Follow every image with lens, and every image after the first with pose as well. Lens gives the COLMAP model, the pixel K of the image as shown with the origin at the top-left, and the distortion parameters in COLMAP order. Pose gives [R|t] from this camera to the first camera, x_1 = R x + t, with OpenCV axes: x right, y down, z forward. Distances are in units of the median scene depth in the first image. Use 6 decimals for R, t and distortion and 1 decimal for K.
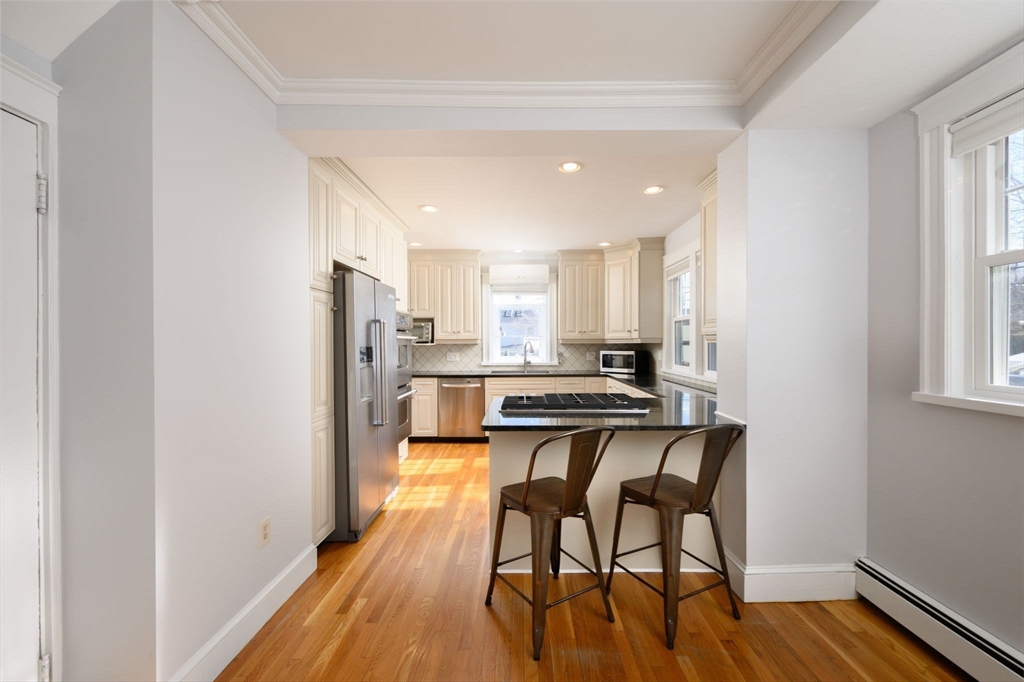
lens RADIAL K [[408.6, 0, 515.9], [0, 408.6, 343.6], [0, 0, 1]] dist [-0.000555, 0.000561]
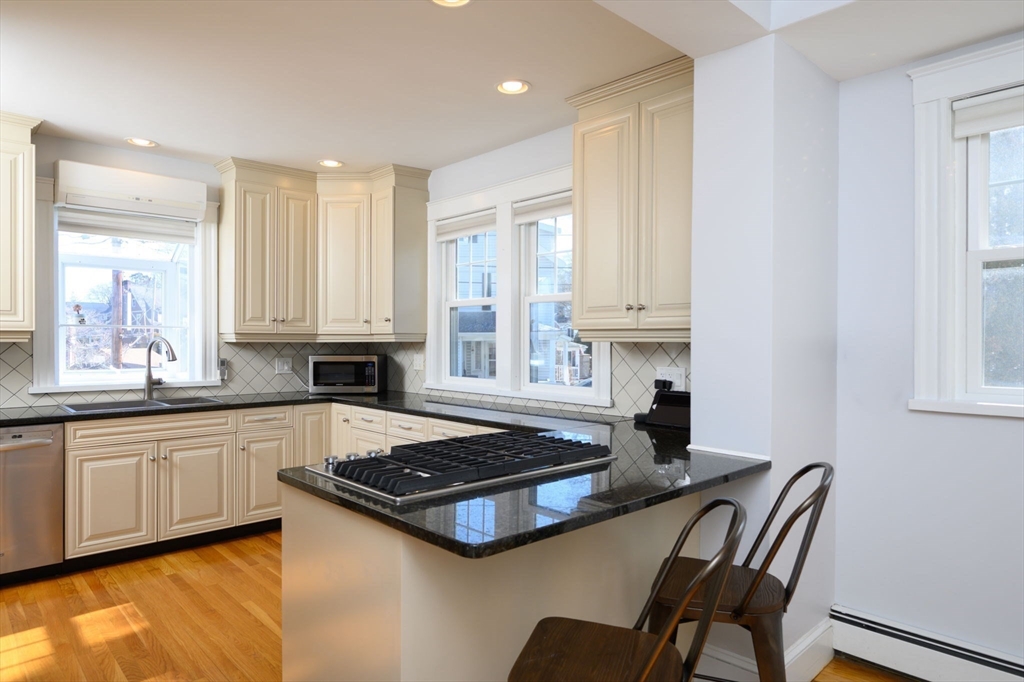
lens RADIAL K [[632.4, 0, 513.0], [0, 632.4, 340.1], [0, 0, 1]] dist [0.001858, -0.000265]
pose [[0.725423, 0.004643, 0.688288, -0.184275], [-0.001965, 0.999987, -0.004676, 0.000158], [-0.688301, 0.002040, 0.725422, 0.196524]]
